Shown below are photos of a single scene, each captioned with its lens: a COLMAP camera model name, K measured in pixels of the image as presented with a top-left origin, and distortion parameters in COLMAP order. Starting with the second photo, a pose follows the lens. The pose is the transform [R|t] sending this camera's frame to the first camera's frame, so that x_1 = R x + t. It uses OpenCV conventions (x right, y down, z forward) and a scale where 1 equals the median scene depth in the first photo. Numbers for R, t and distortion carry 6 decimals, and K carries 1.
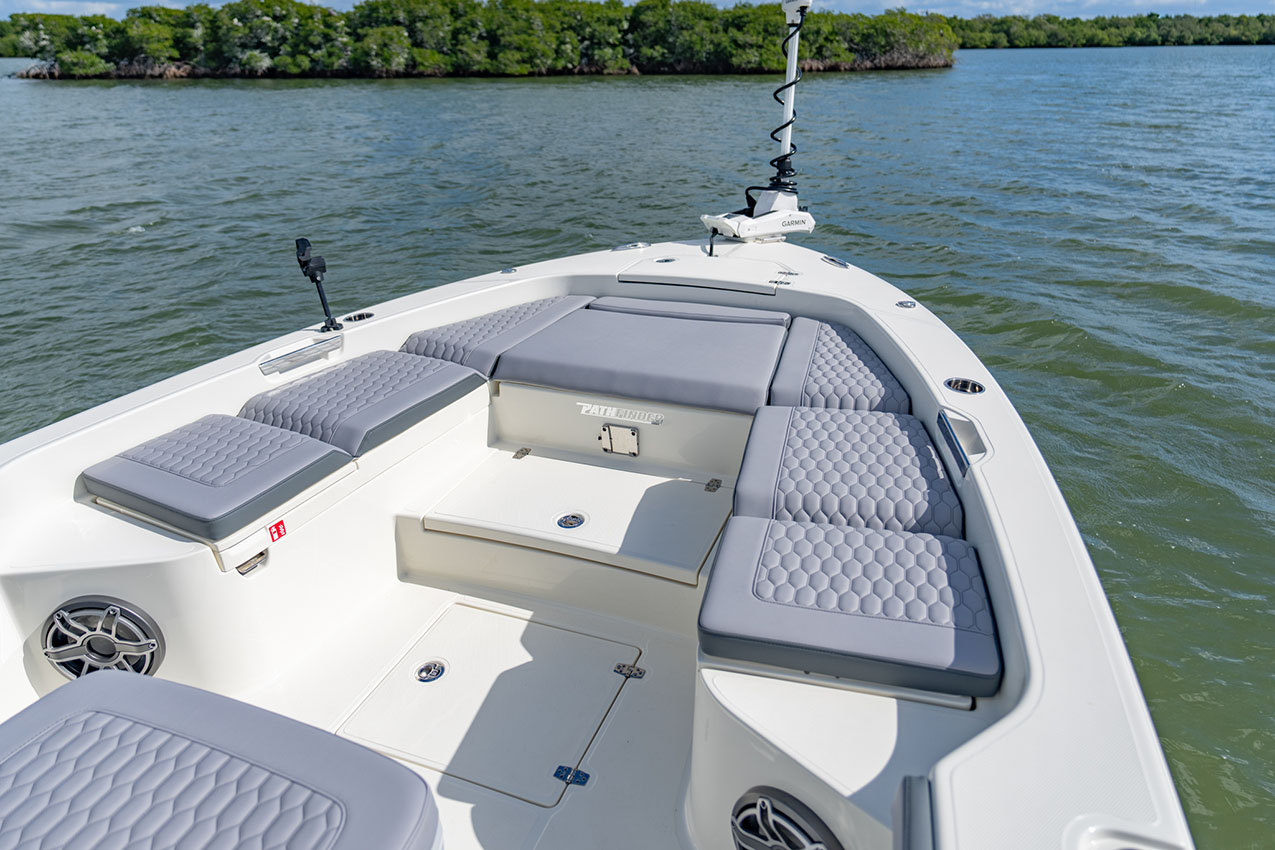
lens RADIAL K [[857.0, 0, 637.2], [0, 857.0, 426.2], [0, 0, 1]] dist [0.016513, -0.003640]
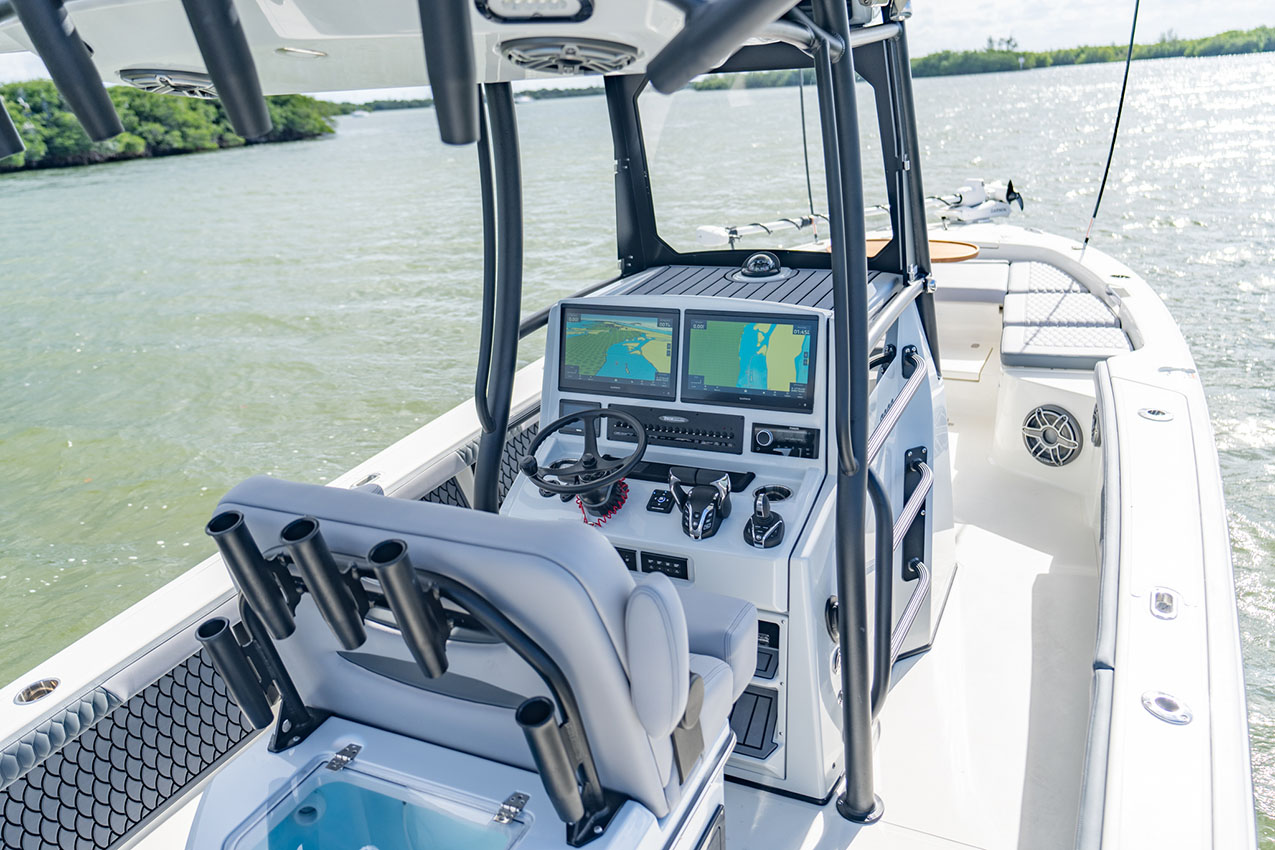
lens RADIAL K [[1010.6, 0, 634.6], [0, 1010.6, 421.1], [0, 0, 1]] dist [0.010555, 0.003338]
pose [[0.995343, -0.010157, -0.095865, -0.449203], [0.002122, 0.996501, -0.083551, 0.433198], [0.096378, 0.082958, 0.991882, -1.229317]]
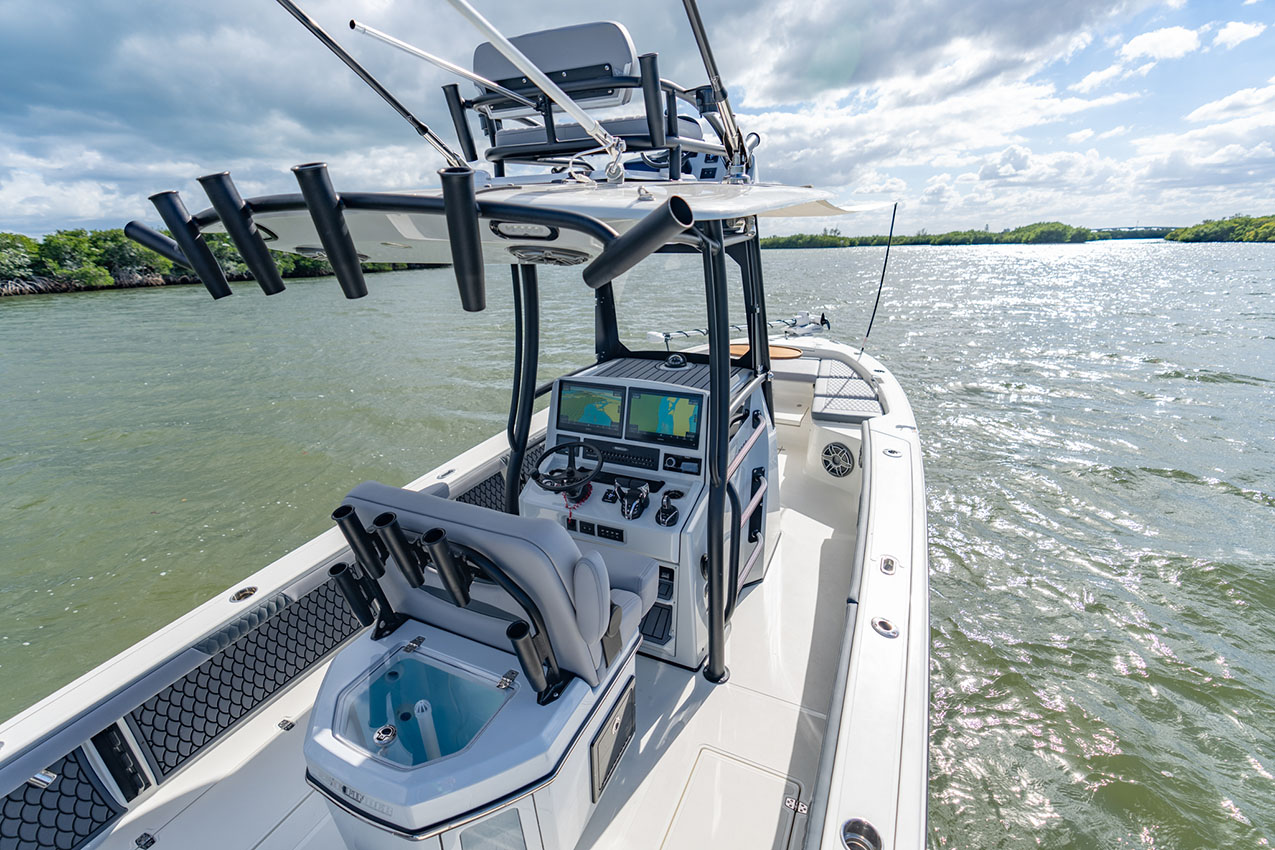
lens RADIAL K [[567.7, 0, 634.9], [0, 567.7, 425.2], [0, 0, 1]] dist [-0.002693, 0.000405]
pose [[0.997508, 0.027362, -0.065039, -0.412041], [-0.033491, 0.994905, -0.095094, 0.393764], [0.062105, 0.097035, 0.993341, -1.214211]]
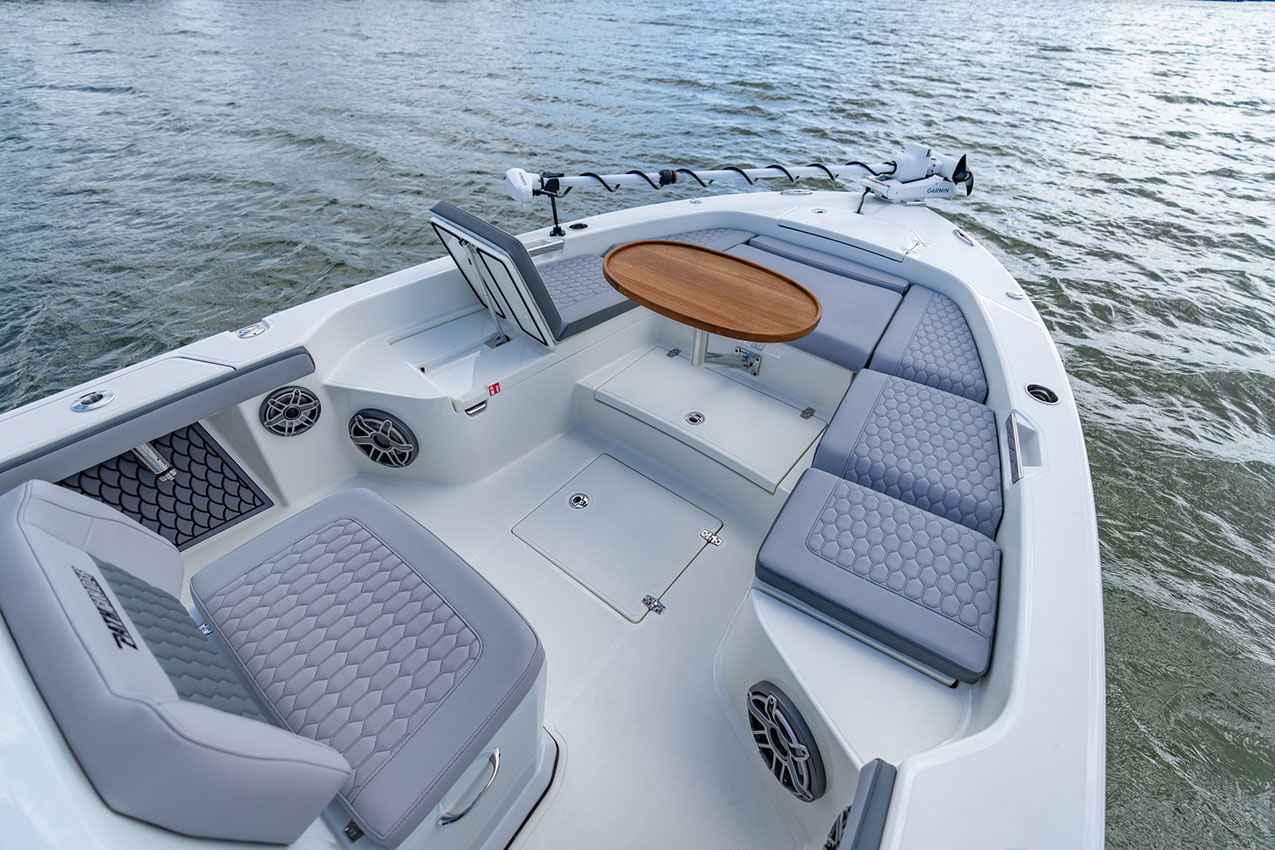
lens RADIAL K [[582.3, 0, 637.5], [0, 582.3, 425.0], [0, 0, 1]] dist [-0.001563, 0.001288]
pose [[0.956423, 0.230131, -0.179709, 0.004136], [-0.177998, 0.947418, 0.265923, -0.113921], [0.231457, -0.222347, 0.947095, 0.097754]]
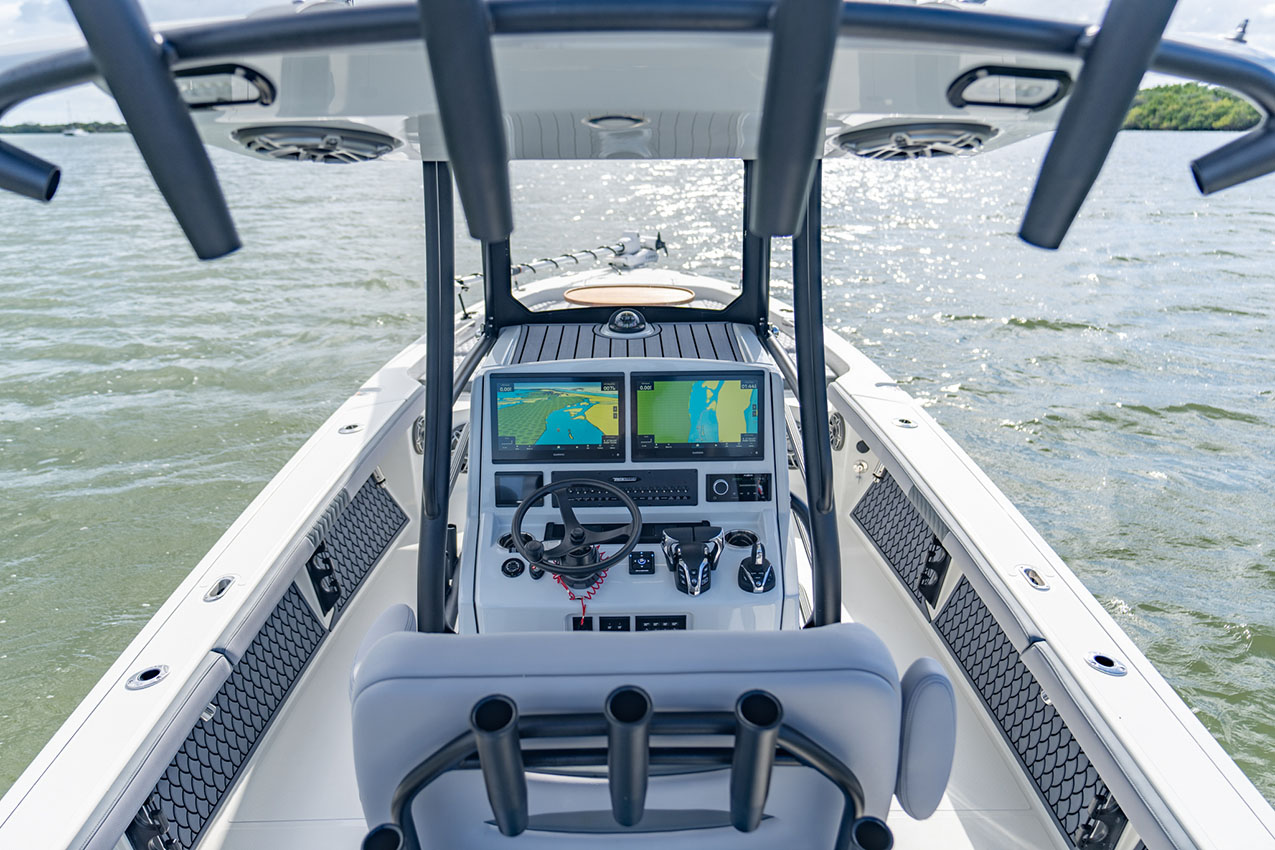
lens RADIAL K [[876.7, 0, 639.6], [0, 876.7, 417.4], [0, 0, 1]] dist [0.004873, 0.002085]
pose [[0.922947, -0.108784, 0.369235, -0.885569], [0.141562, 0.987936, -0.062785, 0.325927], [-0.357950, 0.110217, 0.927213, -1.036015]]
